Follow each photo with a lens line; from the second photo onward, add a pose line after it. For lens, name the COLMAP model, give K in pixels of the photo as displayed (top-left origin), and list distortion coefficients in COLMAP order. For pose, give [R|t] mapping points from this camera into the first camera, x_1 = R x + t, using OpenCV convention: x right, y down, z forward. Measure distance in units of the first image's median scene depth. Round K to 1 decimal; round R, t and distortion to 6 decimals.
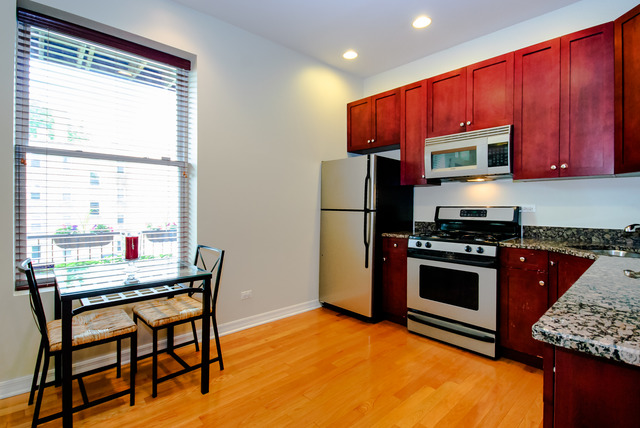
lens RADIAL K [[316.7, 0, 320.0], [0, 316.7, 214.0], [0, 0, 1]] dist [0.001226, 0.000023]
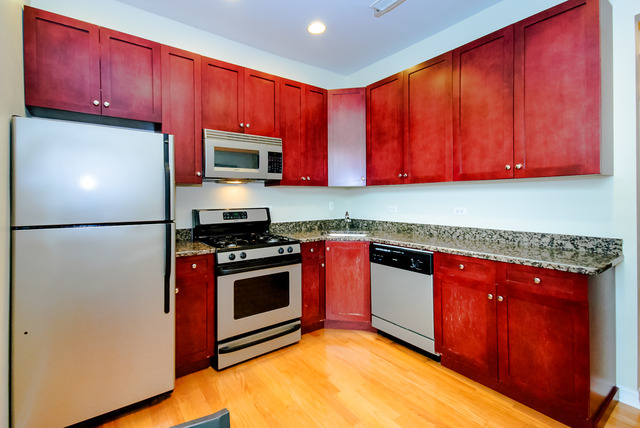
lens RADIAL K [[296.6, 0, 318.8], [0, 296.6, 202.7], [0, 0, 1]] dist [0.024633, -0.000052]
pose [[0.131378, -0.018469, 0.991160, -0.441447], [0.028781, 0.999476, 0.014809, -0.053727], [-0.990914, 0.026581, 0.131841, 0.679573]]
